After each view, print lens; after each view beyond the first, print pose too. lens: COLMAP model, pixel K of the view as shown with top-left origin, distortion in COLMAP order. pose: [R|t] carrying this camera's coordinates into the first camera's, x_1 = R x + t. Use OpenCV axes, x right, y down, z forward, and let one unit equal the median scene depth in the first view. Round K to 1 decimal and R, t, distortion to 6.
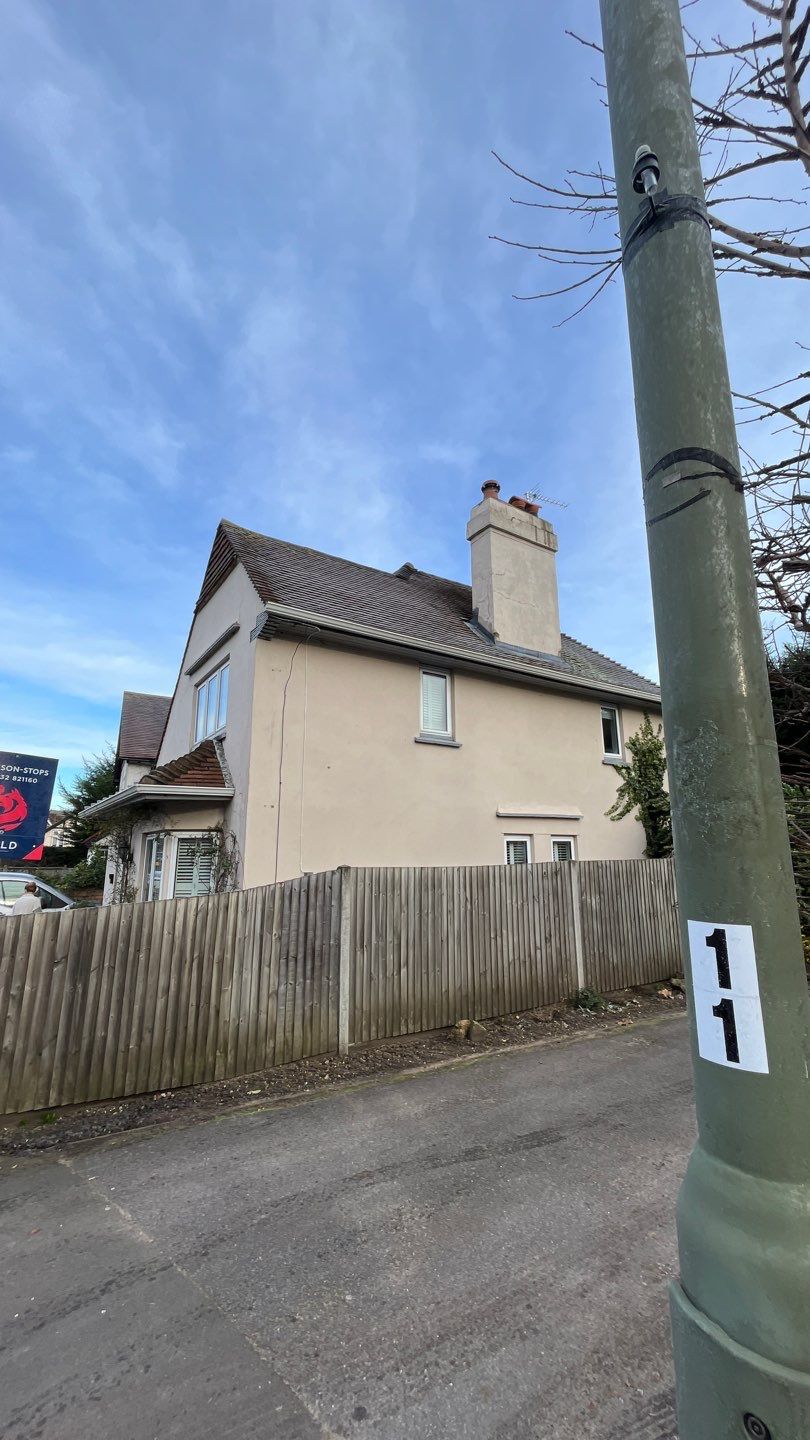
lens RADIAL K [[584.1, 0, 405.0], [0, 584.1, 720.0], [0, 0, 1]] dist [-0.001457, 0.000118]
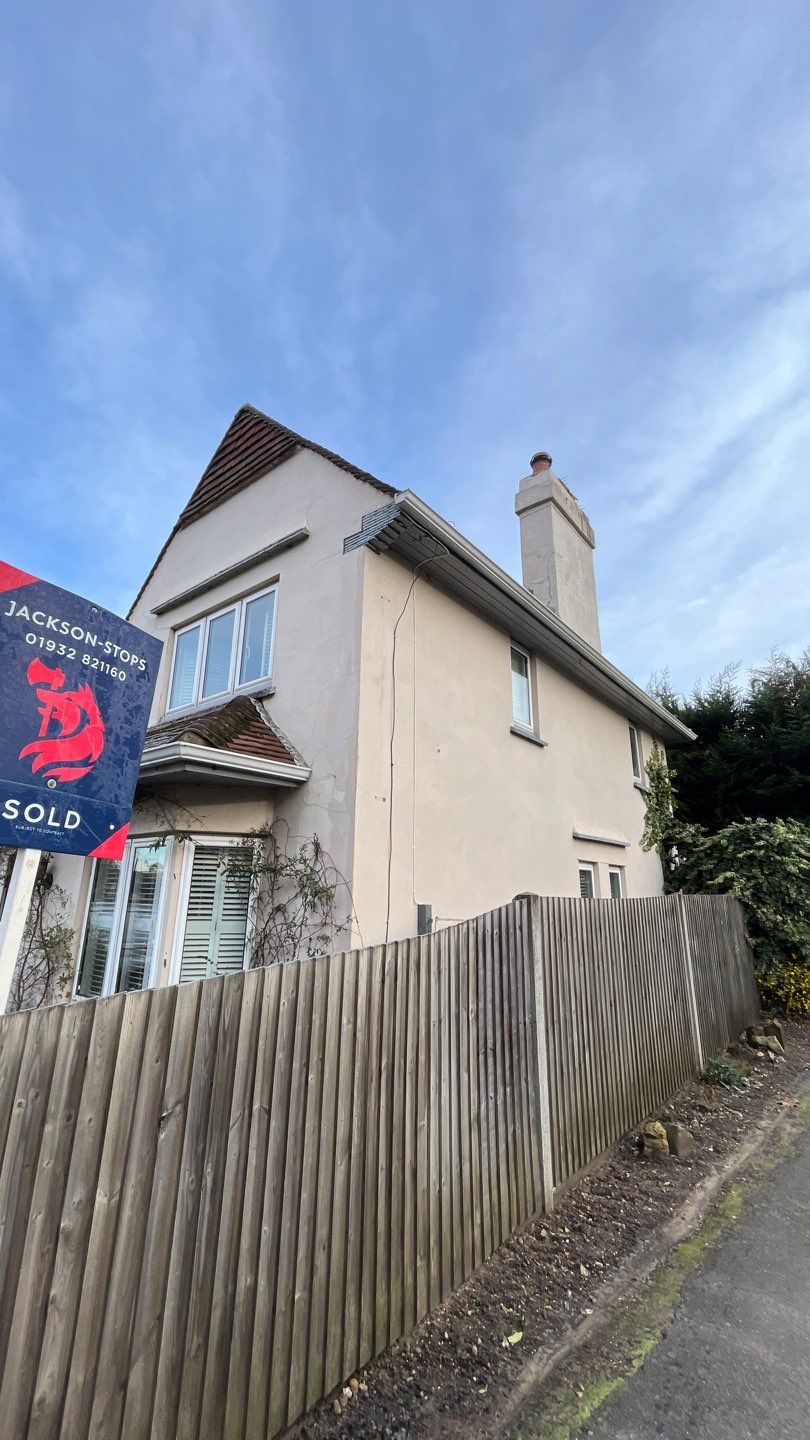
lens RADIAL K [[588.3, 0, 411.6], [0, 588.3, 721.0], [0, 0, 1]] dist [0.002498, 0.000036]
pose [[0.948996, 0.101932, 0.298358, -0.474082], [-0.082902, 0.993671, -0.075795, 0.129692], [-0.304195, 0.047195, 0.951440, 0.443919]]
